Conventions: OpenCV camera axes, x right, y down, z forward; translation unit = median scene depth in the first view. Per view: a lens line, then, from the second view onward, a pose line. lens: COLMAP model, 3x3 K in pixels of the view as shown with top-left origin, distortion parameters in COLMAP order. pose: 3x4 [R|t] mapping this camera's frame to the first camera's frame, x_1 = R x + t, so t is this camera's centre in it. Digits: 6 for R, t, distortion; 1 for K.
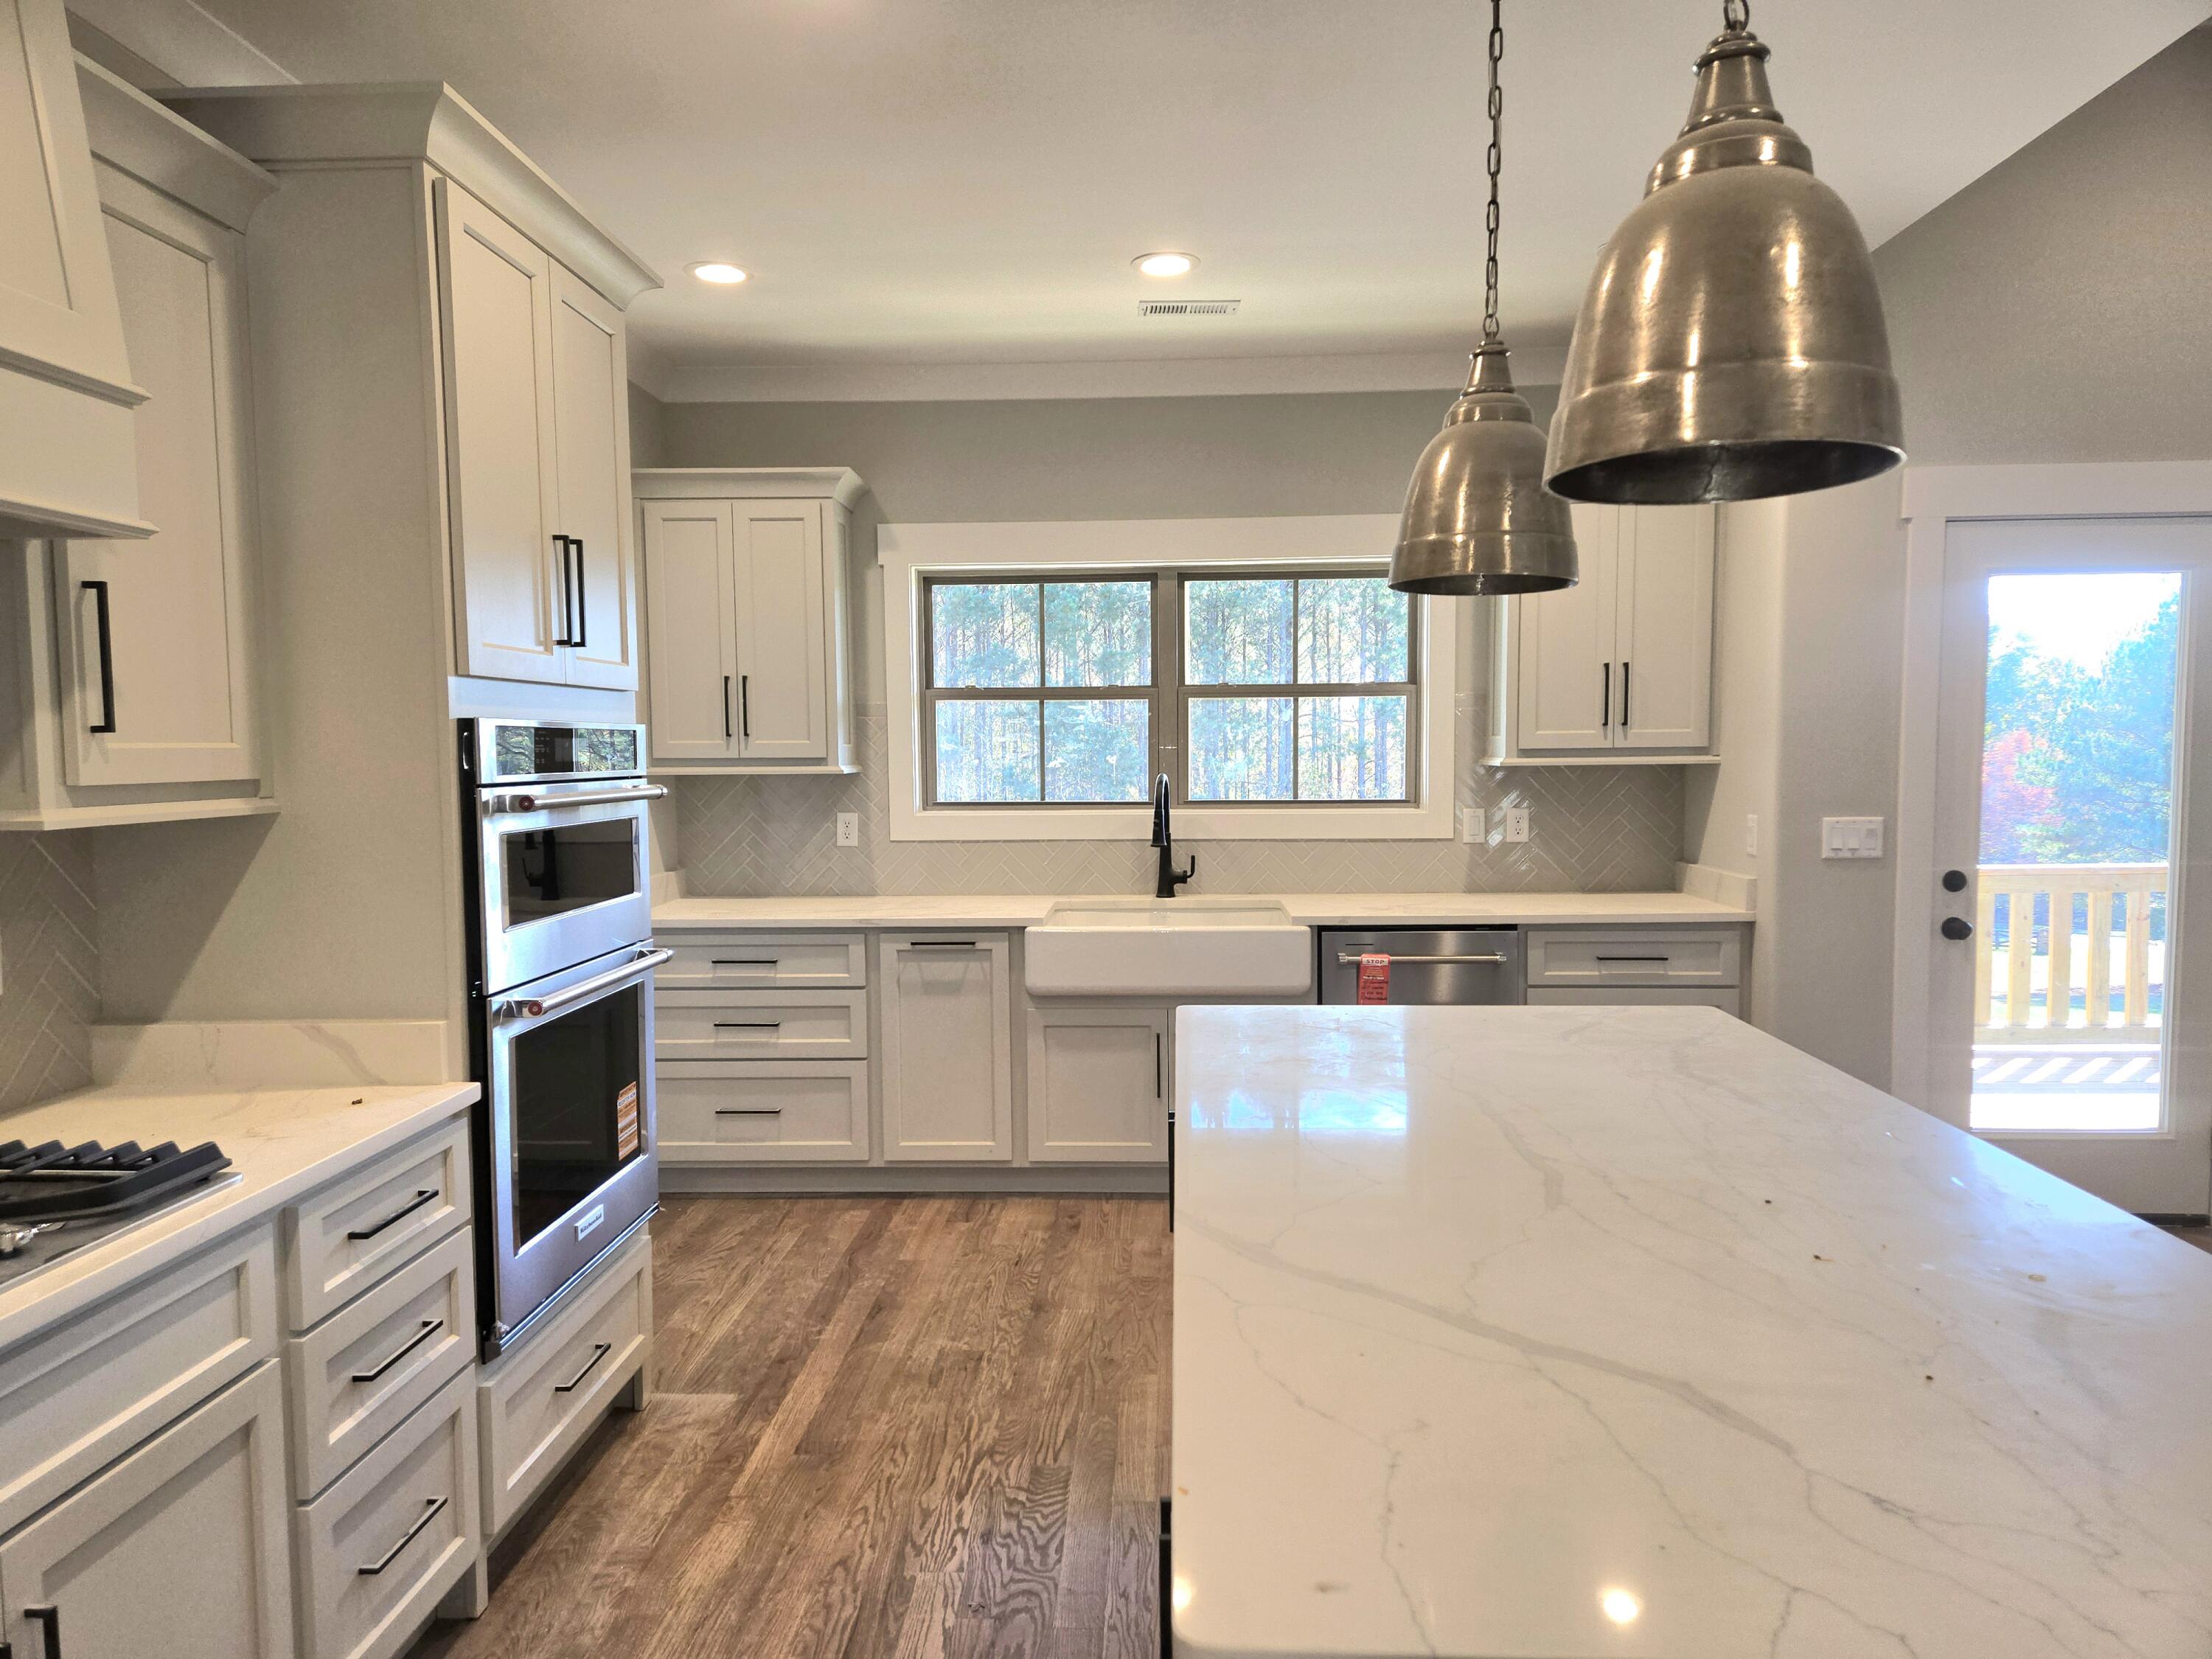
lens RADIAL K [[1426.8, 0, 1093.4], [0, 1426.8, 847.7], [0, 0, 1]] dist [0.051553, -0.034089]
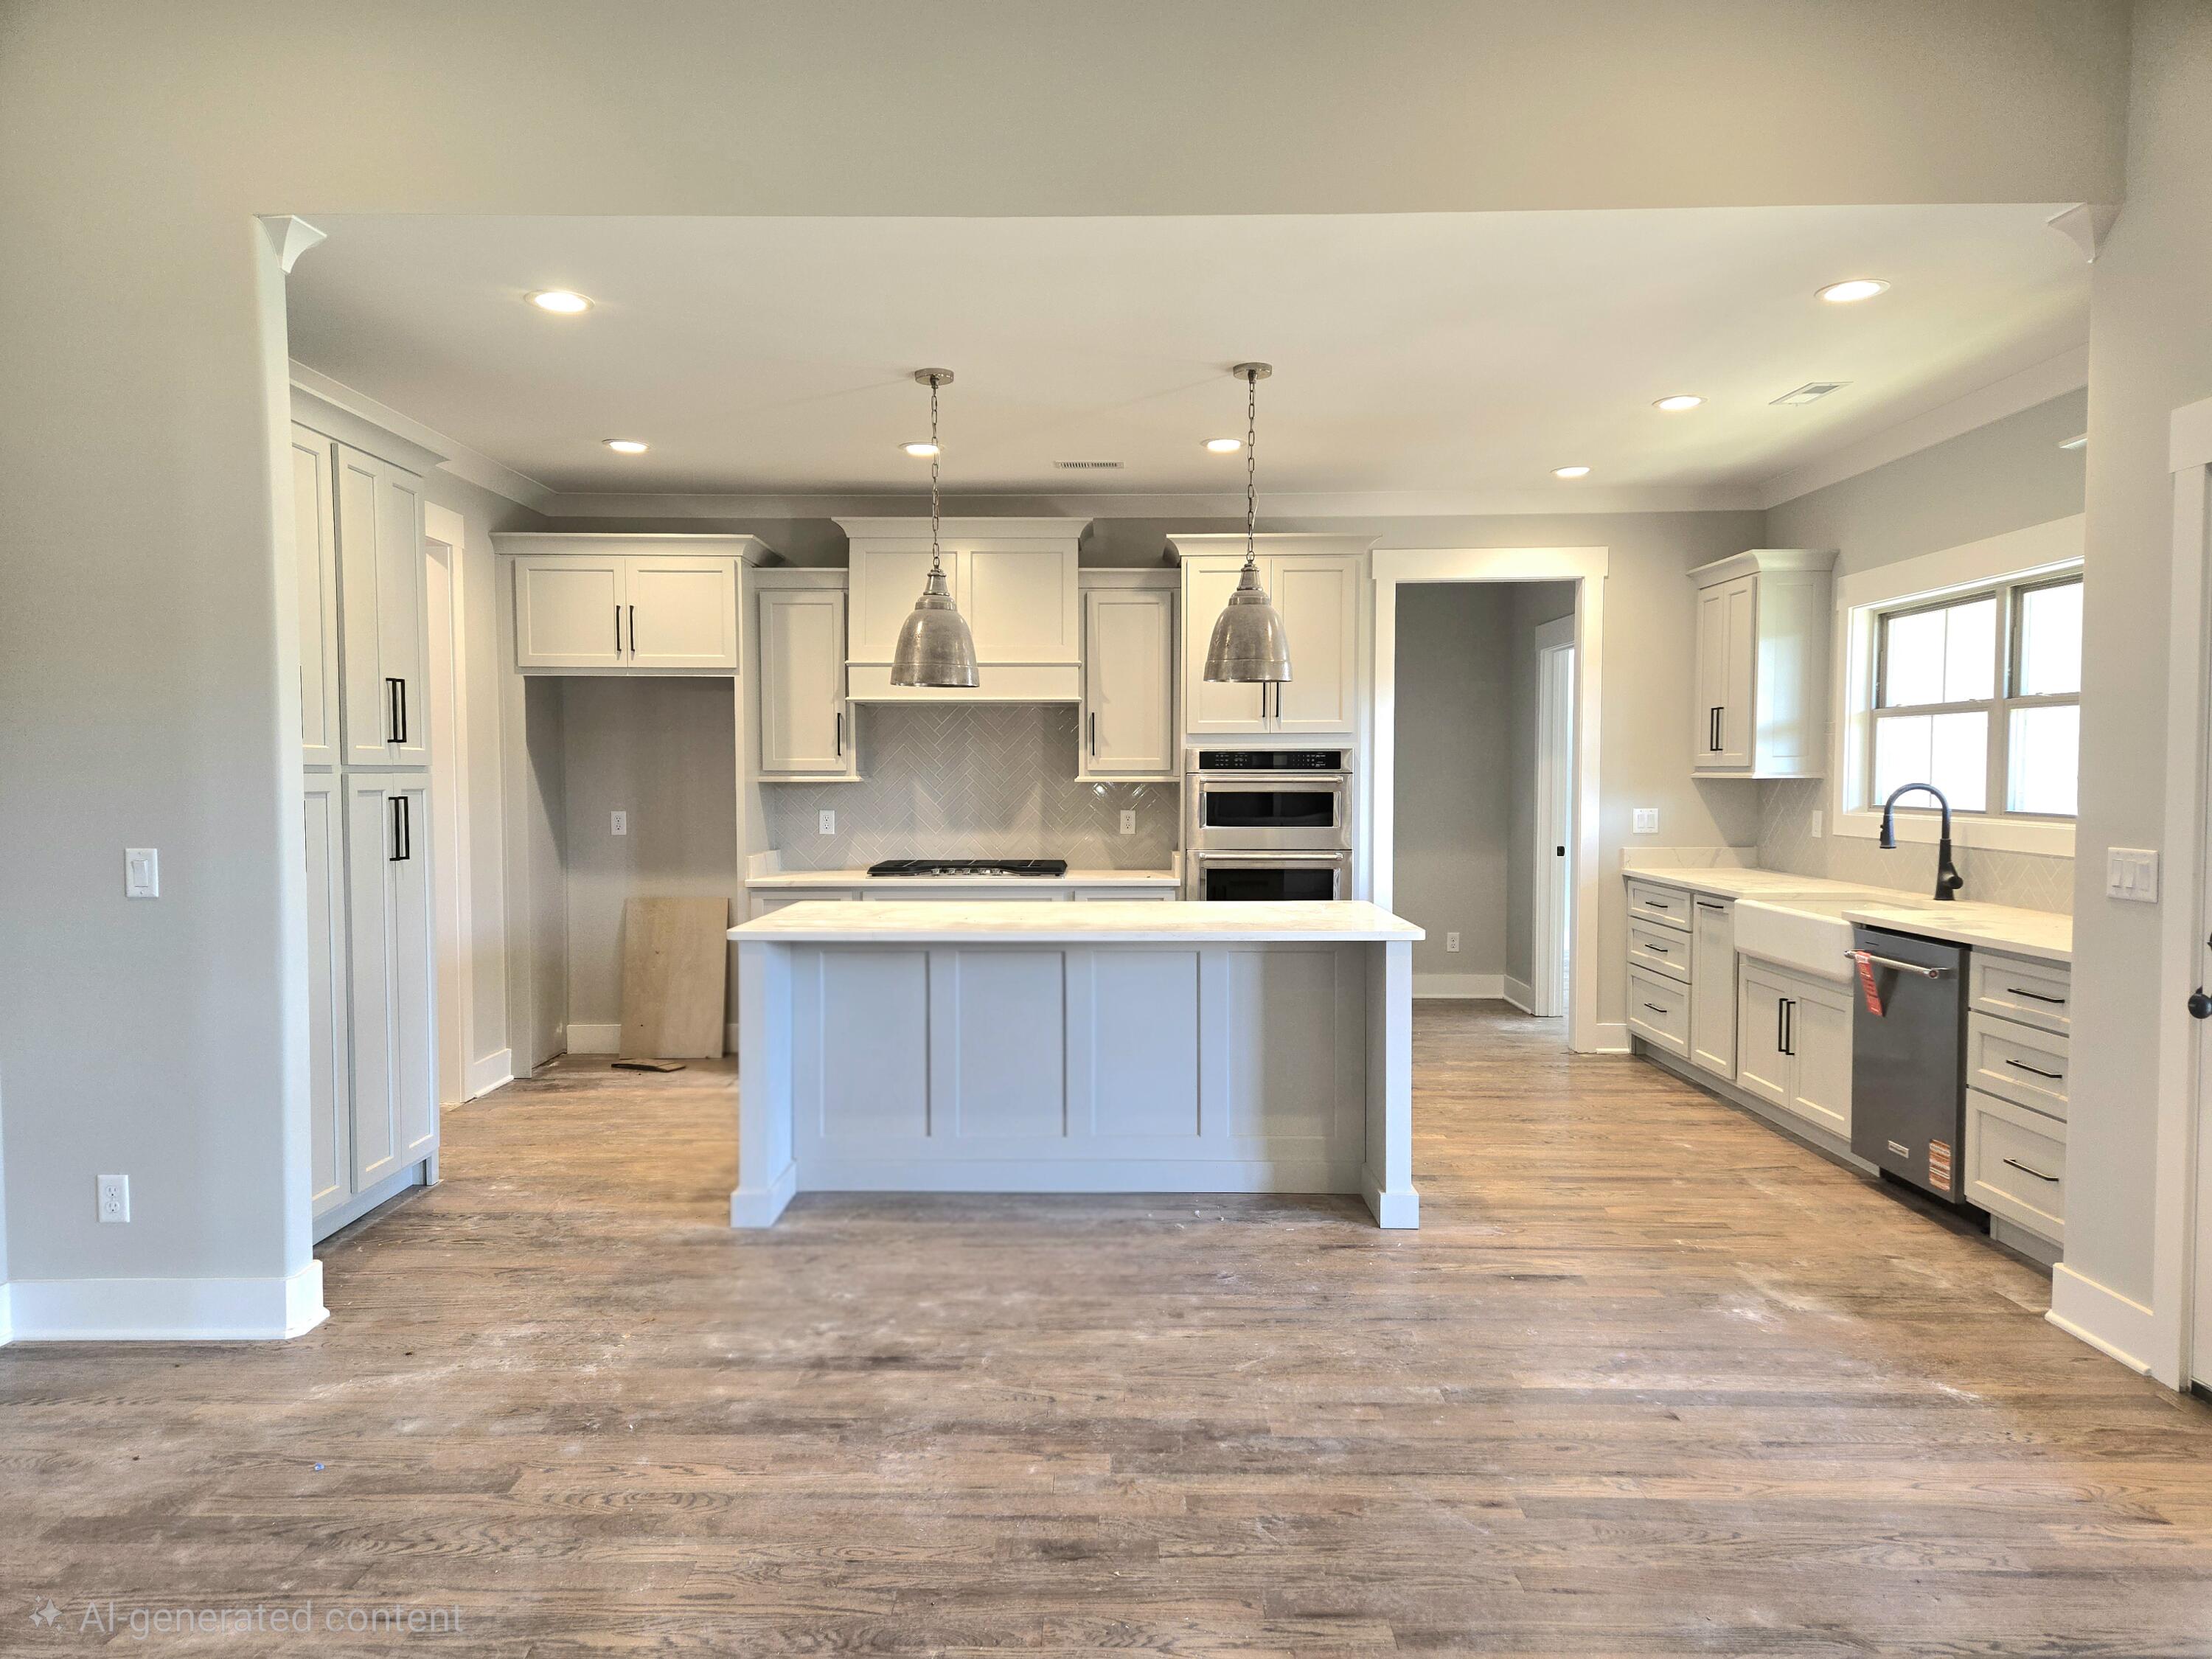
lens RADIAL K [[1426.8, 0, 1102.1], [0, 1426.8, 828.1], [0, 0, 1]] dist [0.051553, -0.034089]
pose [[0.041765, 0.050005, -0.997875, 1.193607], [-0.068906, 0.996513, 0.047053, -0.028338], [0.996749, 0.066795, 0.045065, 0.360913]]
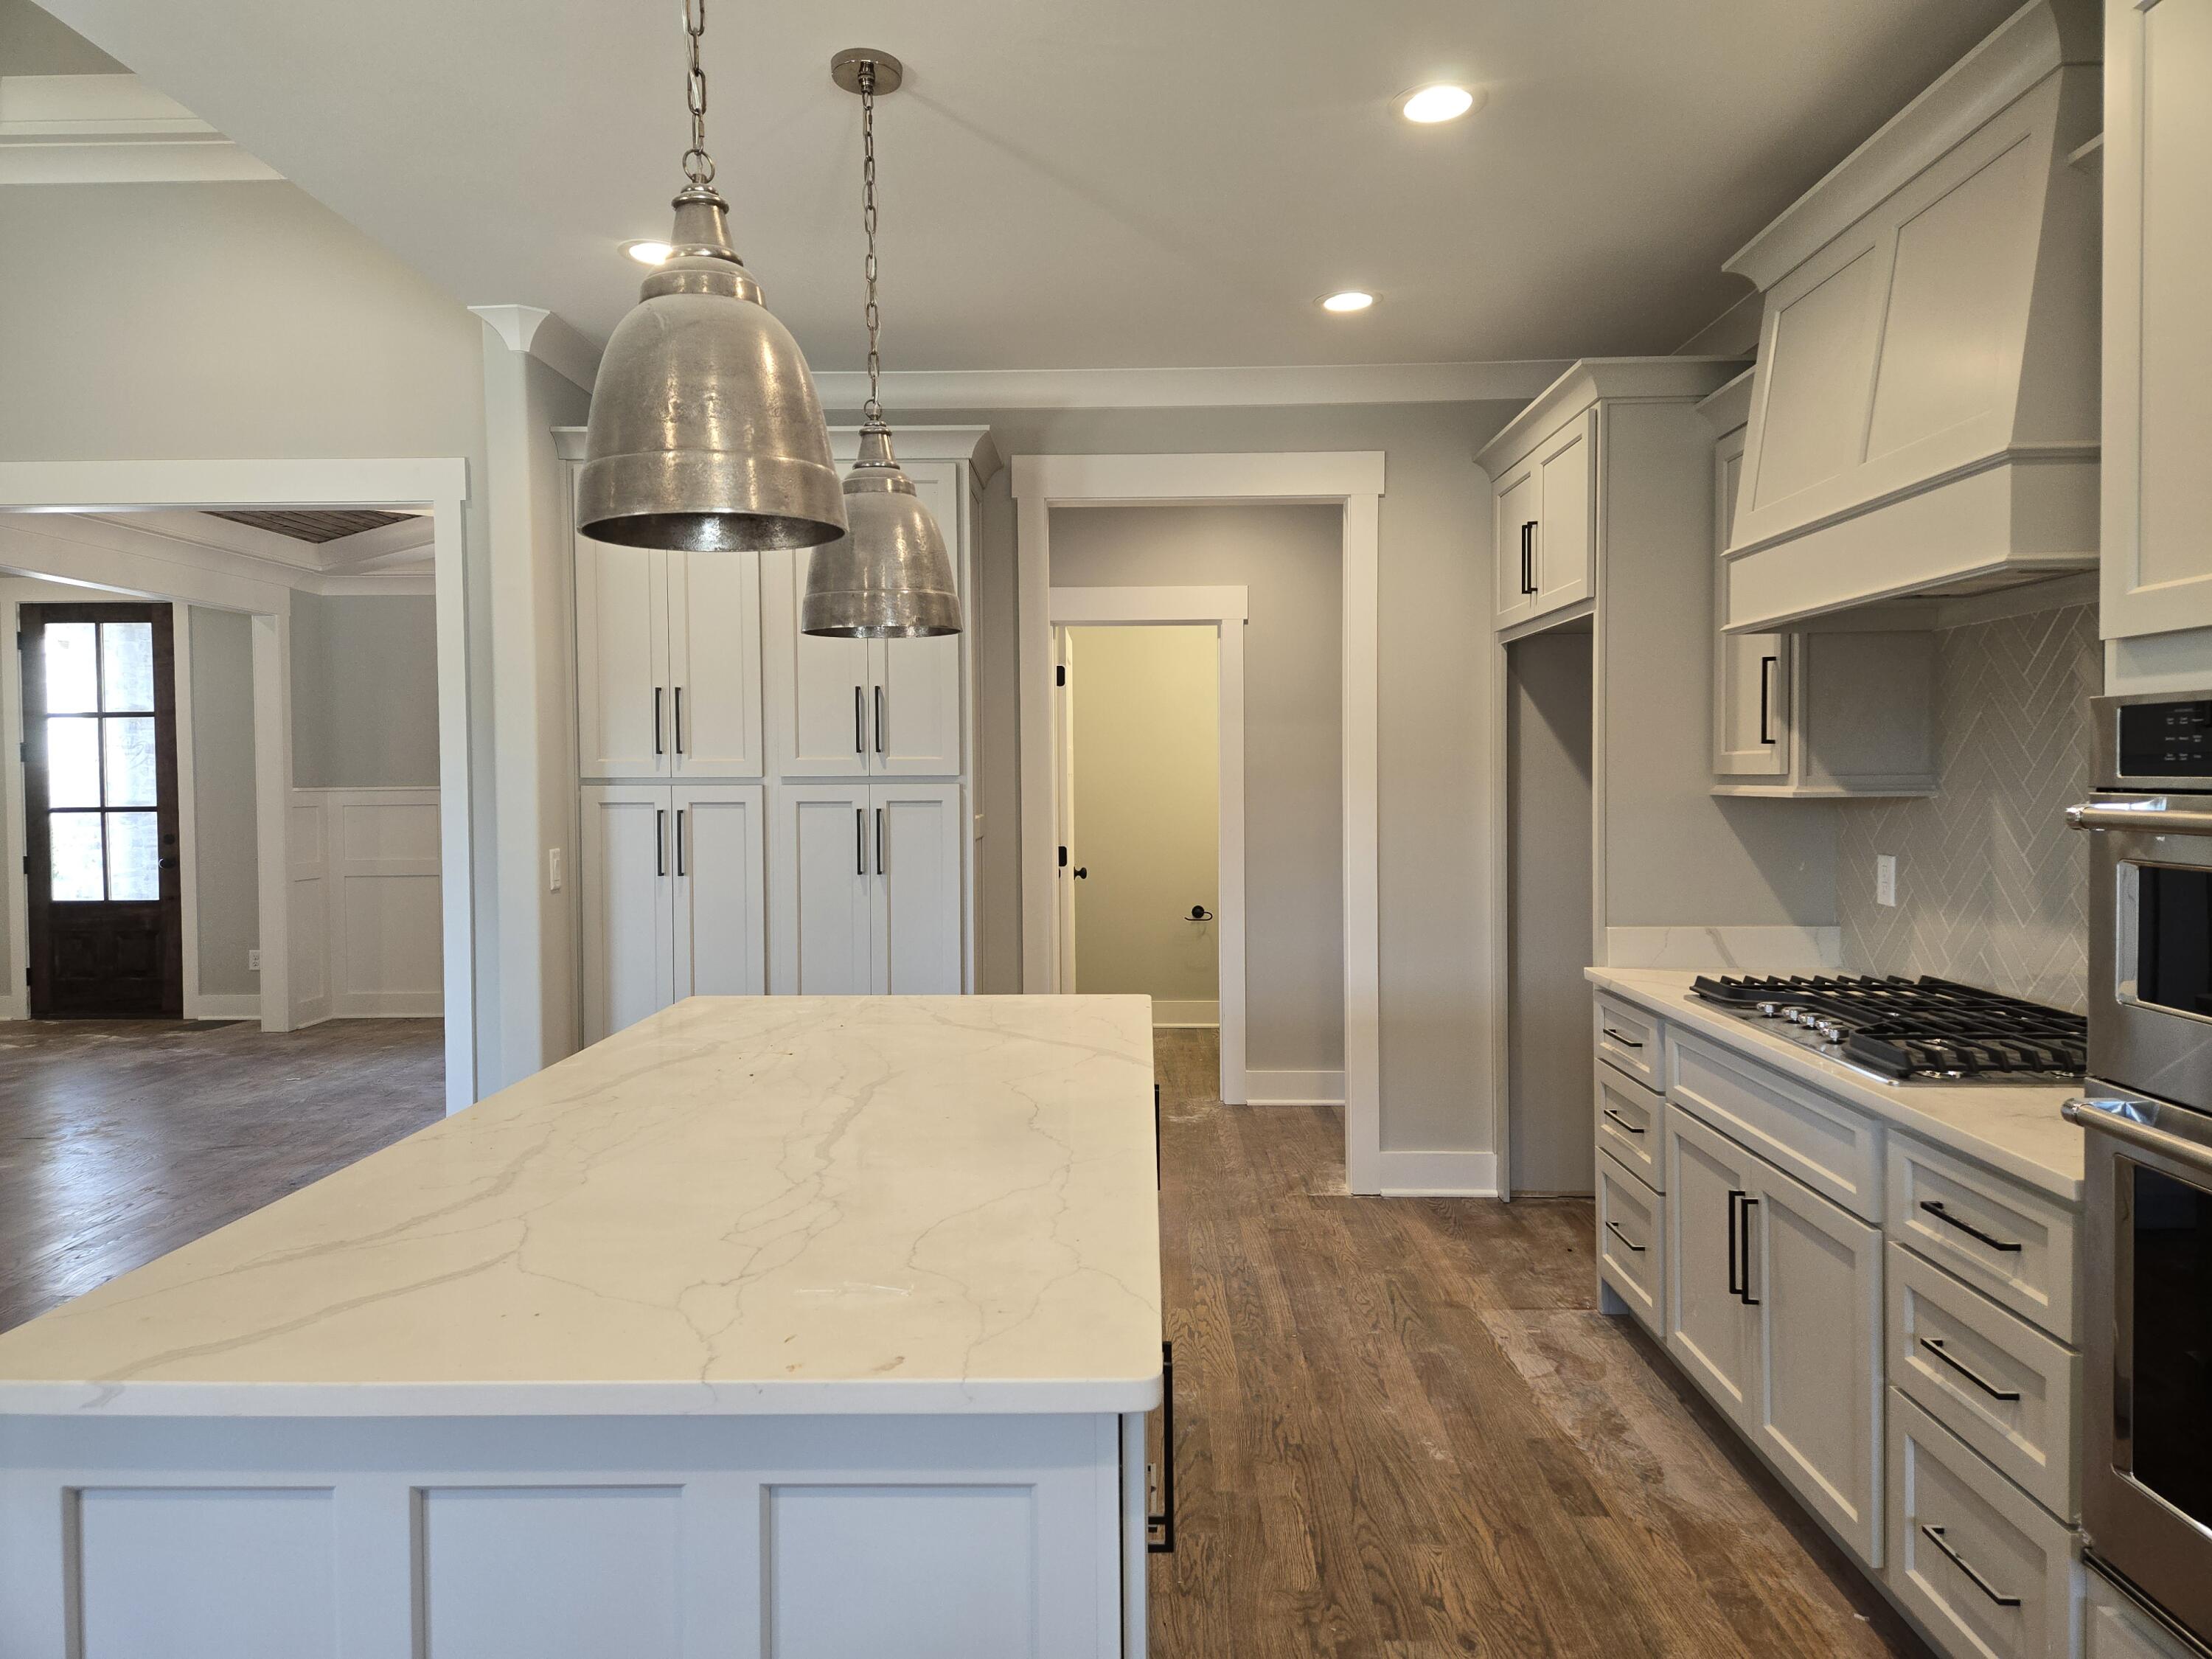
lens RADIAL K [[1426.8, 0, 1106.5], [0, 1426.8, 796.7], [0, 0, 1]] dist [0.051553, -0.034089]
pose [[-0.998757, 0.019052, -0.046057, 0.076151], [0.015103, 0.996300, 0.084602, -0.056029], [0.047499, 0.083801, -0.995350, 0.870142]]
